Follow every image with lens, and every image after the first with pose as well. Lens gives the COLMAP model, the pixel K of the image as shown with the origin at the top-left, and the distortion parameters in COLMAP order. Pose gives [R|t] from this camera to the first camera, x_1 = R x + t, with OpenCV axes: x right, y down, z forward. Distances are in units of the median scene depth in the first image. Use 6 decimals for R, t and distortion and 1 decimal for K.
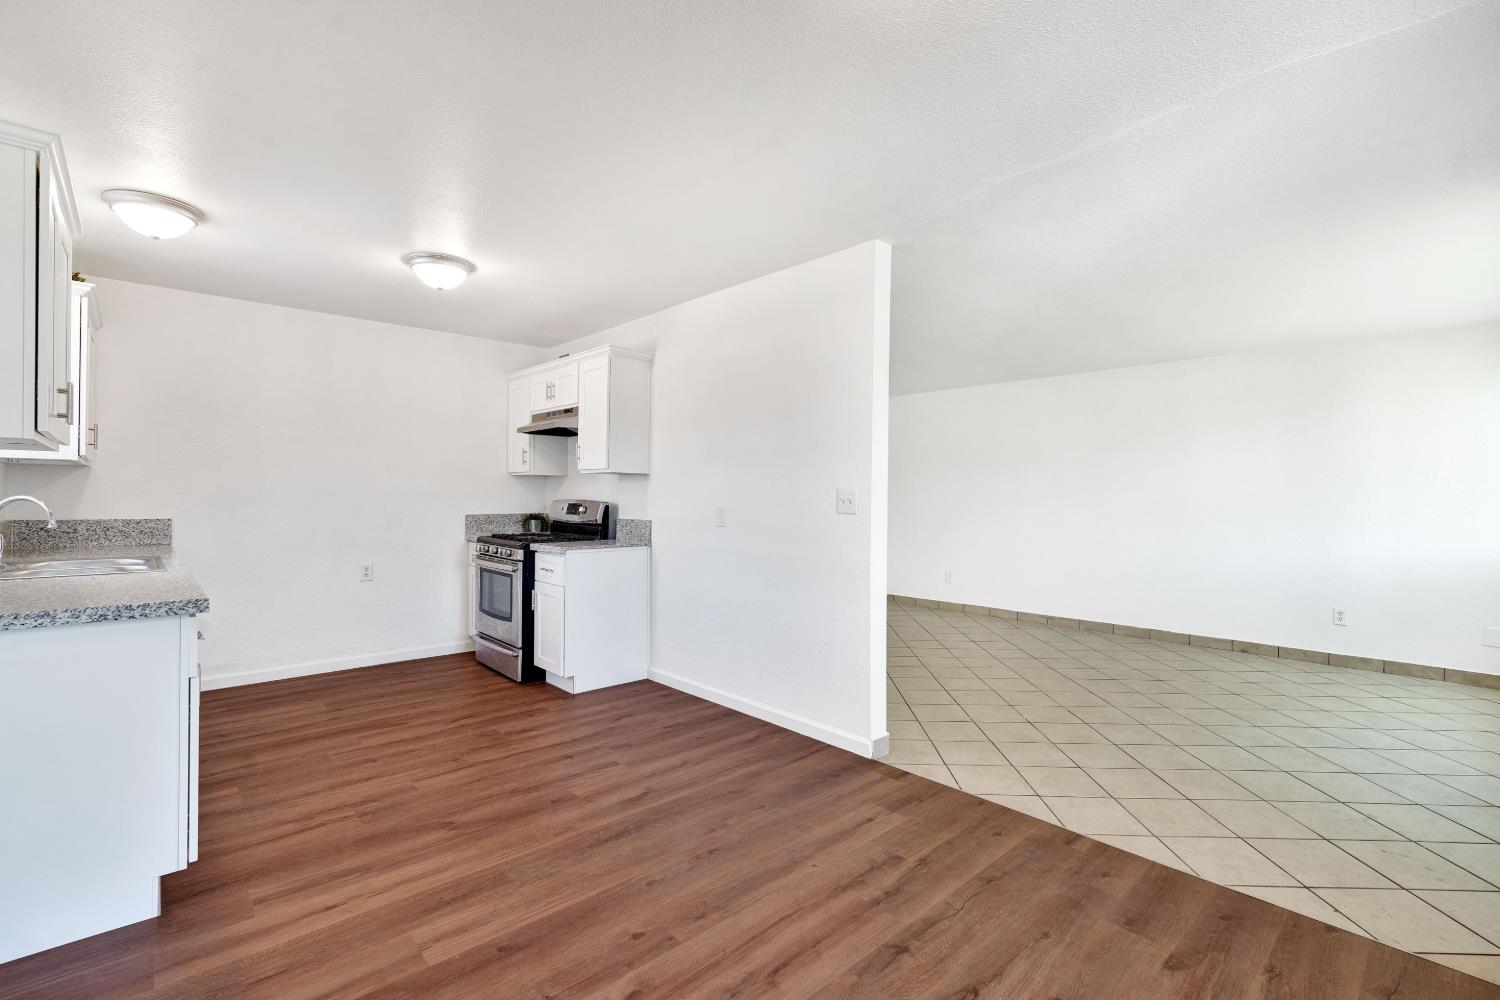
lens RADIAL K [[667.4, 0, 750.9], [0, 667.4, 495.7], [0, 0, 1]] dist [-0.012541, 0.004713]
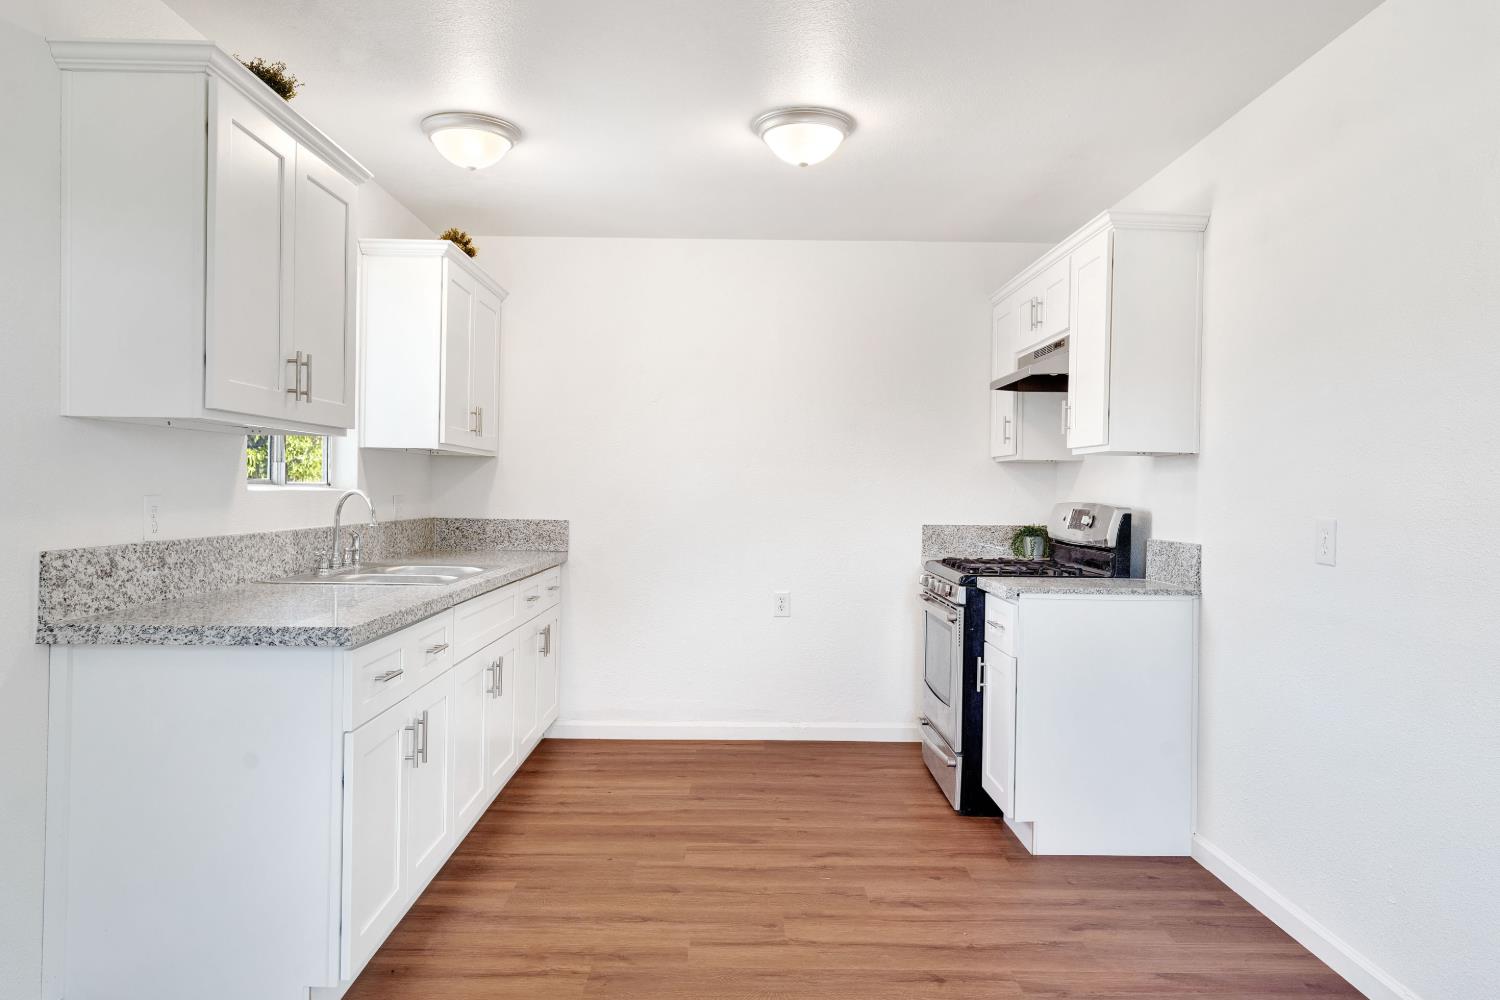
lens RADIAL K [[1019.0, 0, 751.8], [0, 1019.0, 491.4], [0, 0, 1]] dist [-0.002261, 0.001171]
pose [[0.743803, 0.003577, -0.668390, 0.141091], [-0.008404, 0.999957, -0.004001, 0.002902], [0.668346, 0.008593, 0.743801, 0.247560]]
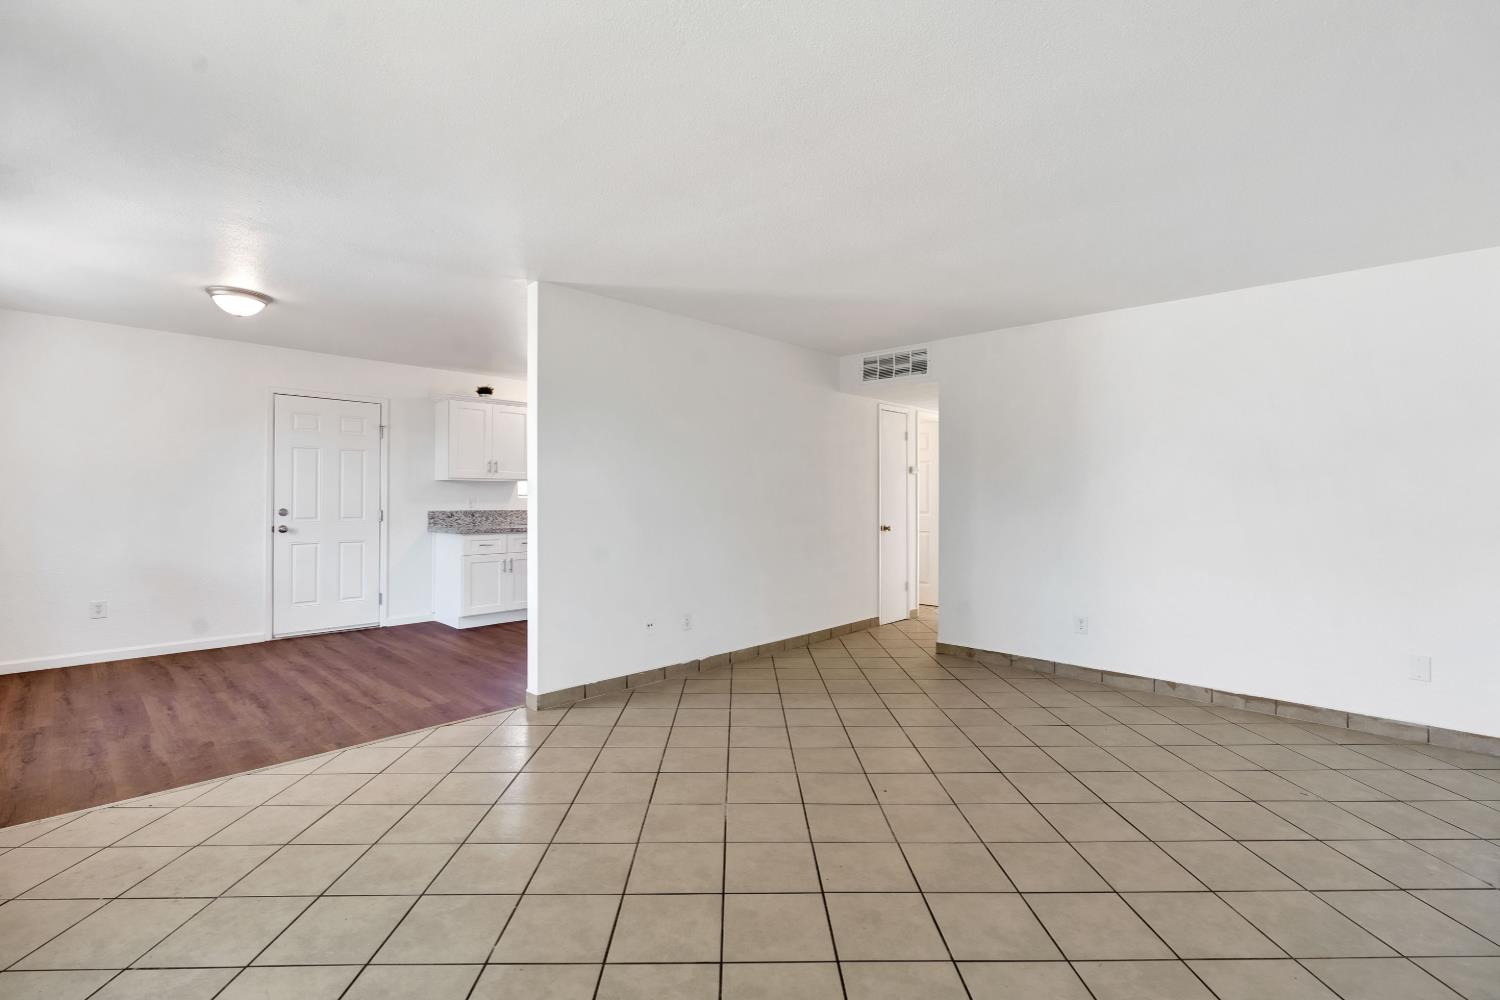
lens RADIAL K [[667.4, 0, 750.9], [0, 667.4, 495.7], [0, 0, 1]] dist [-0.012541, 0.004713]
pose [[0.065409, -0.010669, -0.997801, 1.261808], [-0.003800, 0.999933, -0.010941, 0.015288], [0.997851, 0.004507, 0.065364, 1.163515]]
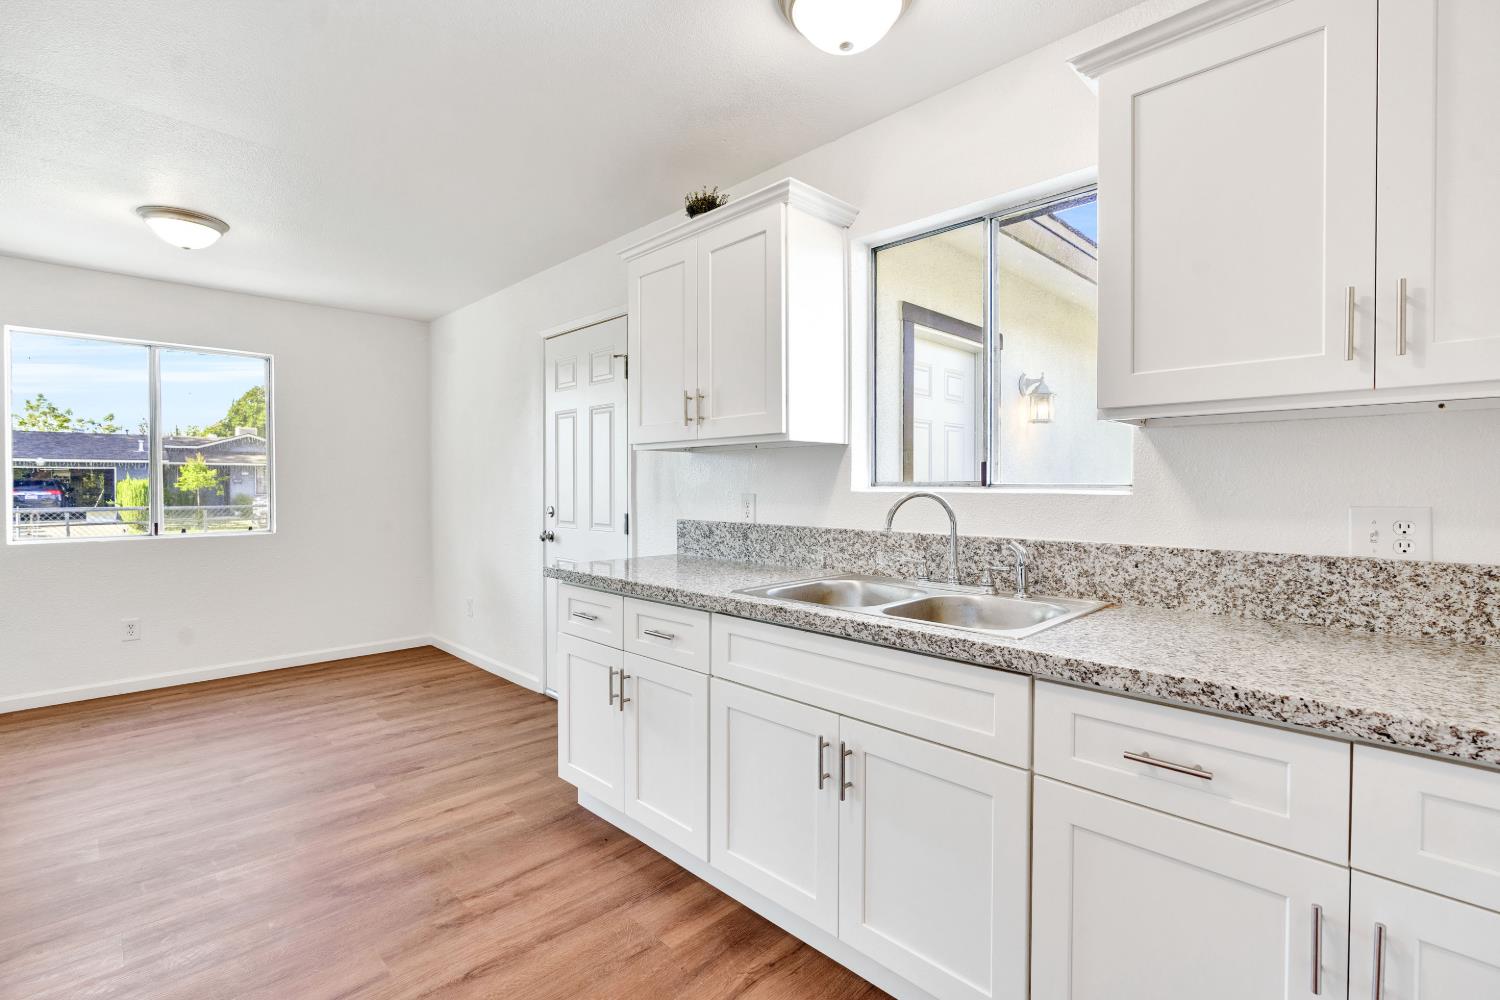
lens RADIAL K [[680.1, 0, 747.9], [0, 680.1, 494.6], [0, 0, 1]] dist [-0.000687, 0.000775]
pose [[-0.999238, -0.007907, -0.038217, -0.629409], [-0.008396, 0.999885, 0.012655, -0.002626], [0.038112, 0.012966, -0.999189, 1.265526]]
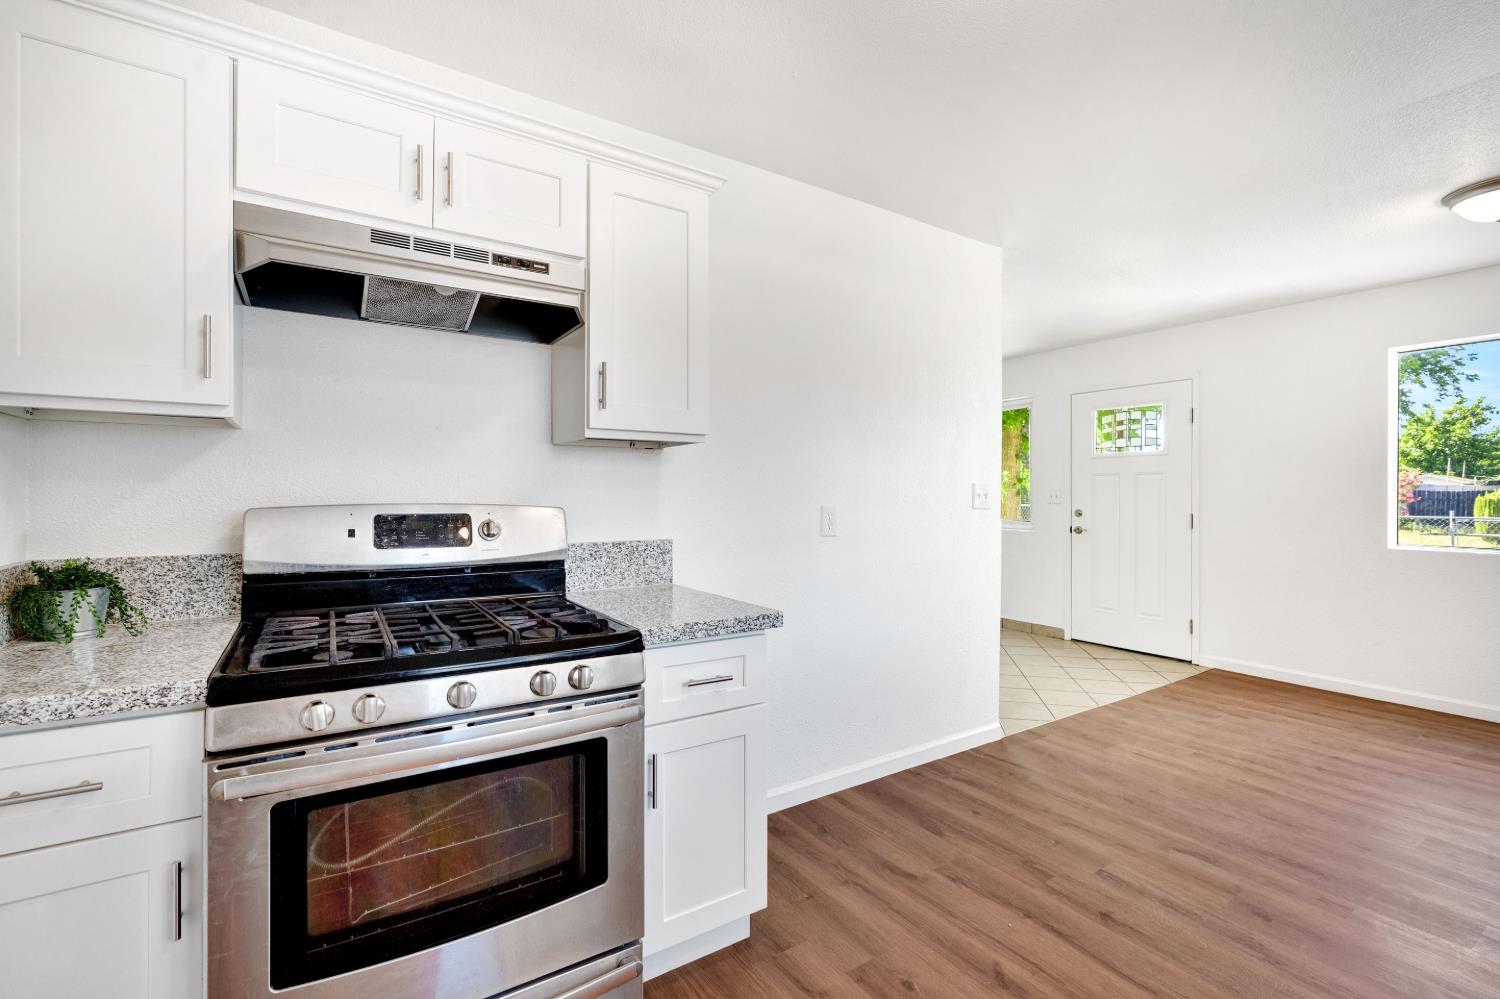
lens RADIAL K [[680.1, 0, 747.9], [0, 680.1, 494.1], [0, 0, 1]] dist [-0.000687, 0.000775]
pose [[0.155511, -0.013792, 0.987738, -0.818908], [-0.001941, 0.999896, 0.014267, -0.006351], [-0.987832, -0.004136, 0.155468, 1.069188]]
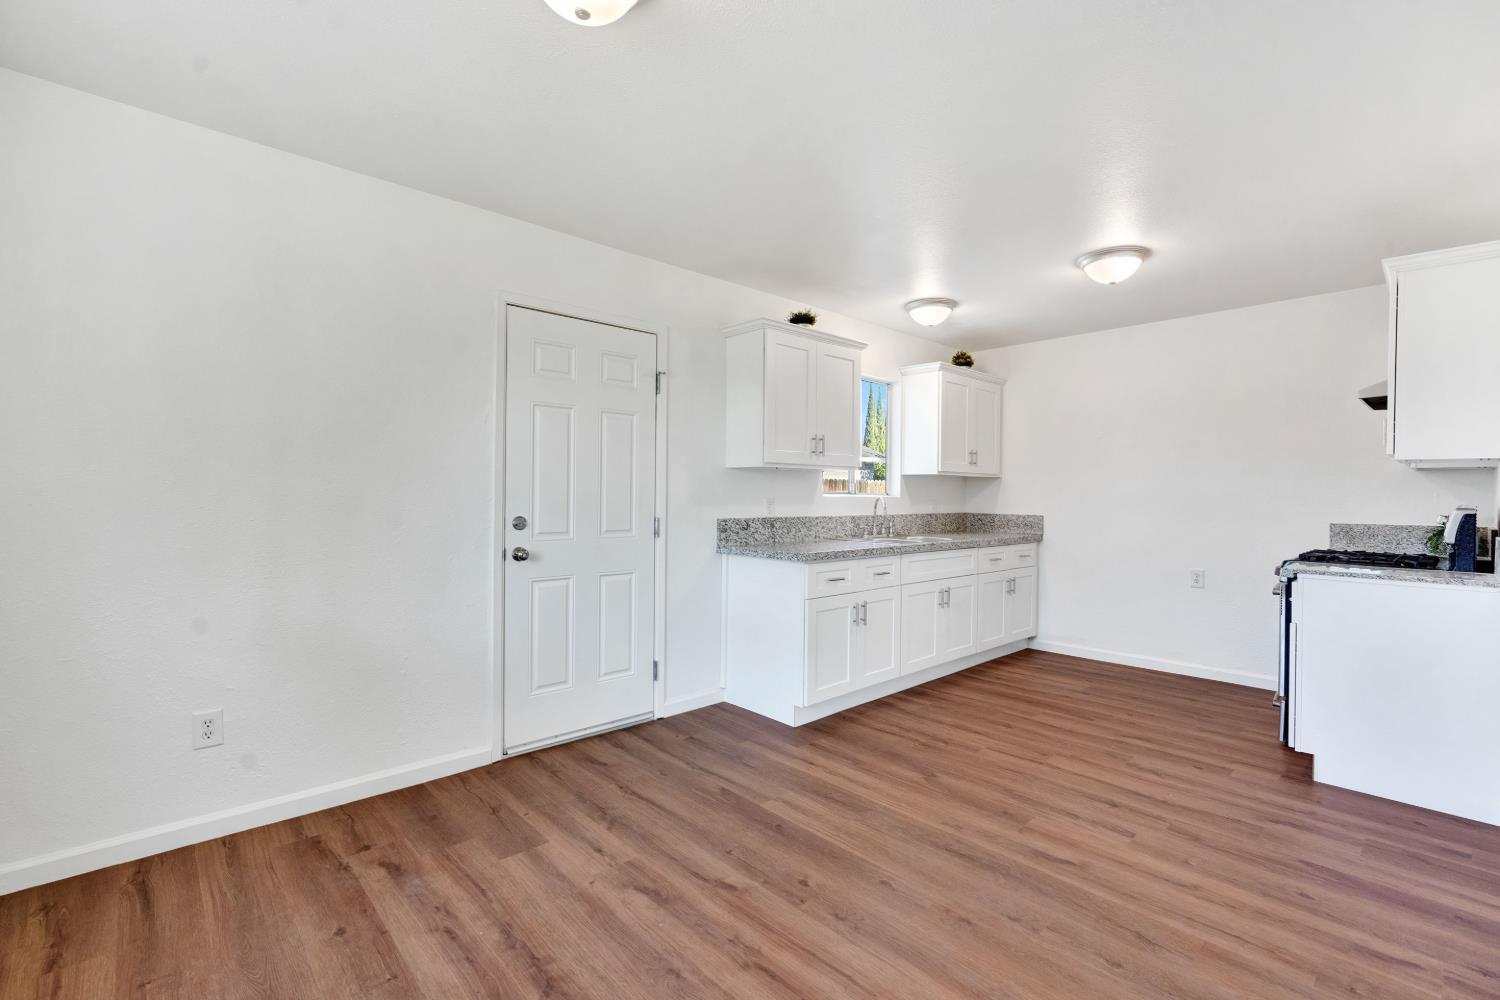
lens RADIAL K [[667.4, 0, 750.9], [0, 667.4, 495.7], [0, 0, 1]] dist [-0.012541, 0.004713]
pose [[0.005521, -0.005473, -0.999970, 0.490649], [-0.008165, 0.999951, -0.005517, 0.008642], [0.999951, 0.008196, 0.005476, 0.463188]]
